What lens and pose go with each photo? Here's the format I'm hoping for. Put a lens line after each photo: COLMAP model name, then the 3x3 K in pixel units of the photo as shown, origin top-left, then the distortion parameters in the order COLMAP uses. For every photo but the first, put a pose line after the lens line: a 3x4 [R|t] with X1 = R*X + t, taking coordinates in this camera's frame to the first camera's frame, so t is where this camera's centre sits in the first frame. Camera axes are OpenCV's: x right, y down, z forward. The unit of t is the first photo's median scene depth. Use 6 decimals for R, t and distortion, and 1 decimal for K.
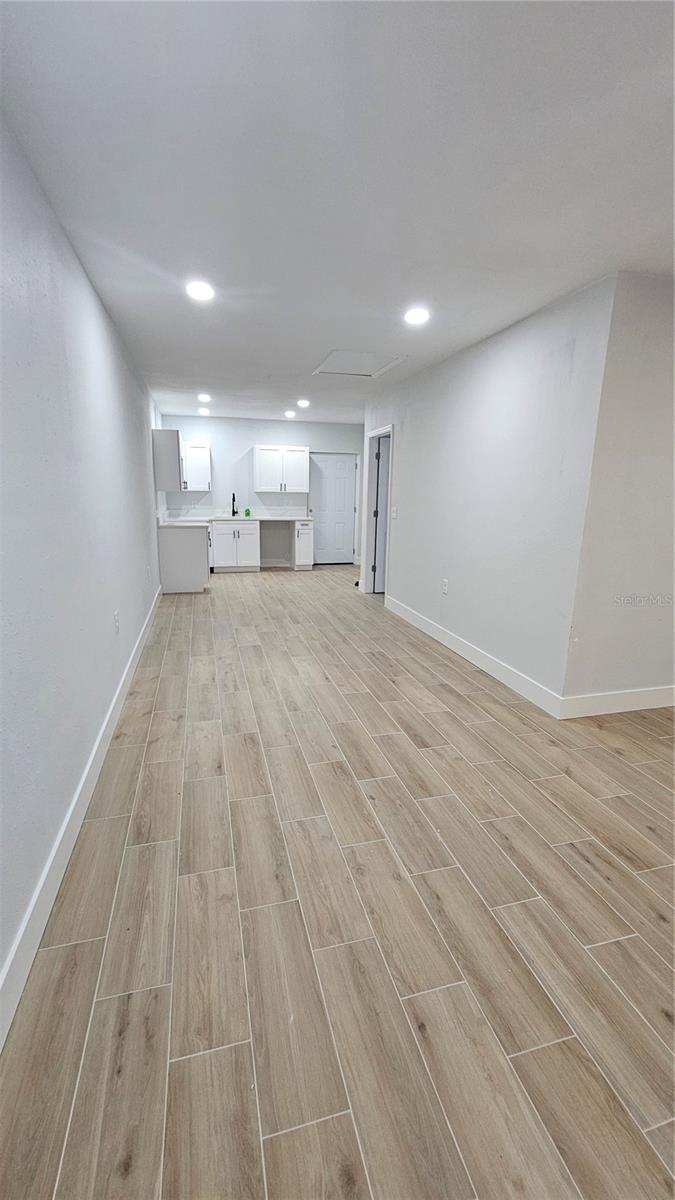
lens RADIAL K [[490.3, 0, 336.5], [0, 490.3, 597.9], [0, 0, 1]] dist [-0.000209, -0.000380]
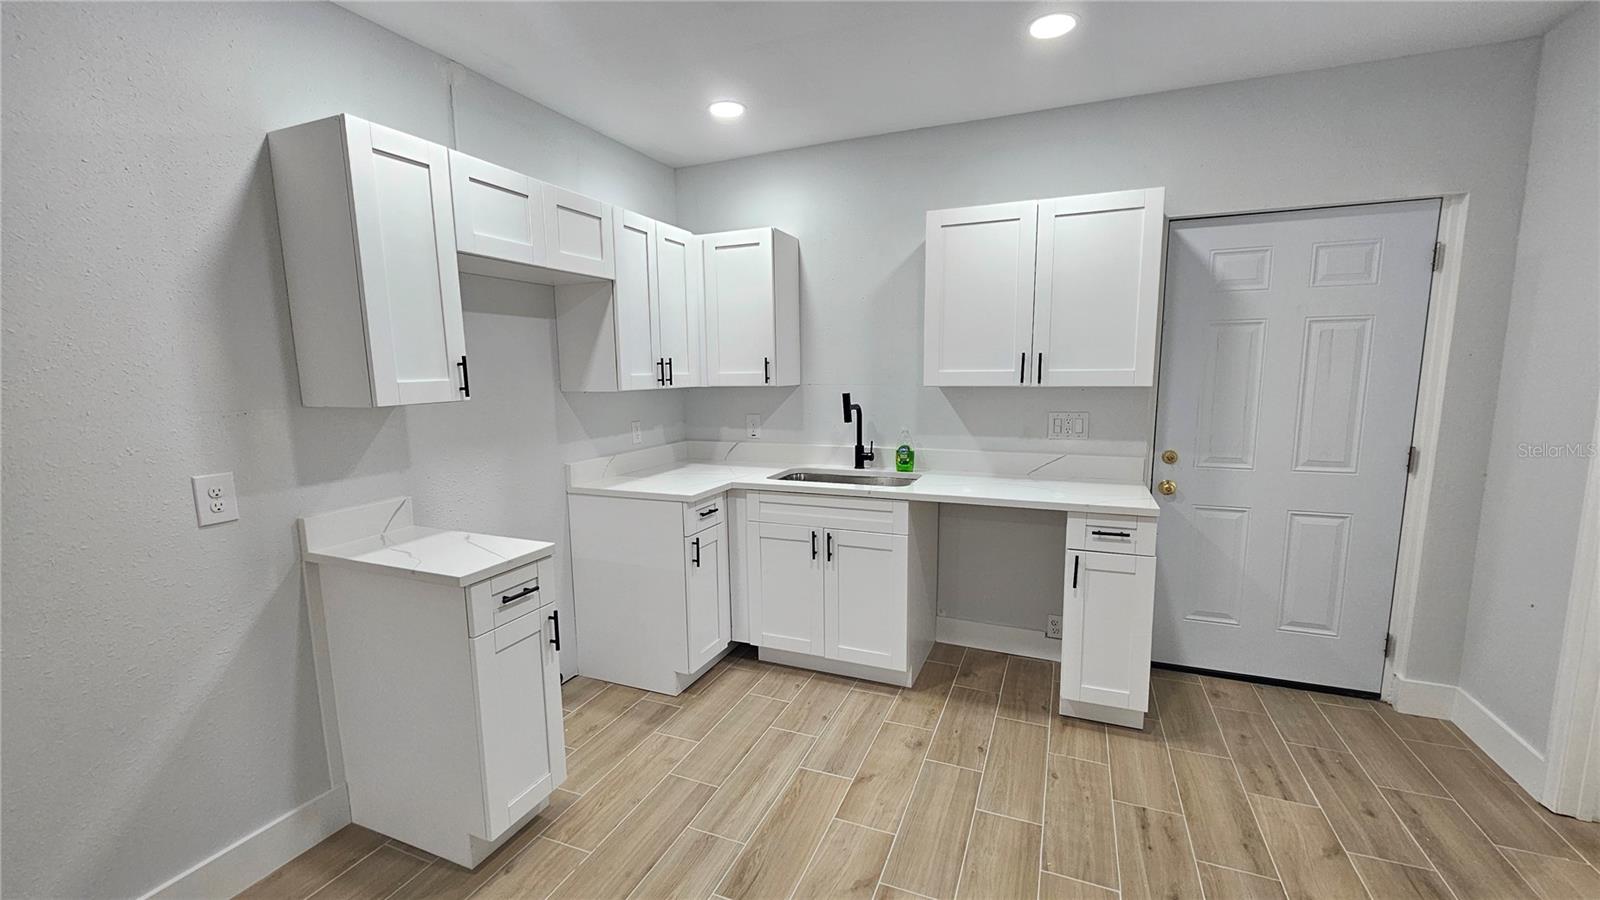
lens RADIAL K [[653.8, 0, 793.2], [0, 653.8, 455.8], [0, 0, 1]] dist [-0.000209, -0.000380]
pose [[0.784743, 0.059210, -0.616986, 0.002012], [-0.110270, 0.992884, -0.044968, -0.153921], [0.609933, 0.103324, 0.785688, 0.674151]]
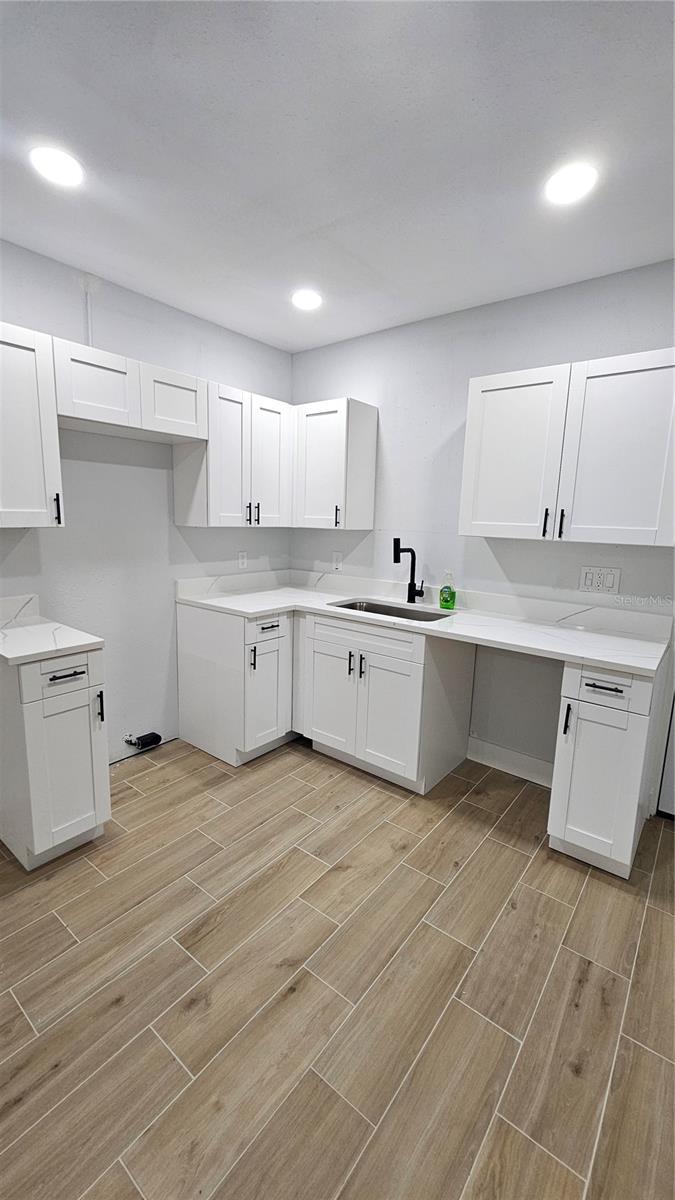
lens RADIAL K [[490.3, 0, 329.4], [0, 490.3, 594.3], [0, 0, 1]] dist [-0.000209, -0.000380]
pose [[0.588133, 0.131097, -0.798069, 0.034844], [-0.194223, 0.980793, 0.017981, -0.169648], [0.785097, 0.144429, 0.602298, 0.753260]]
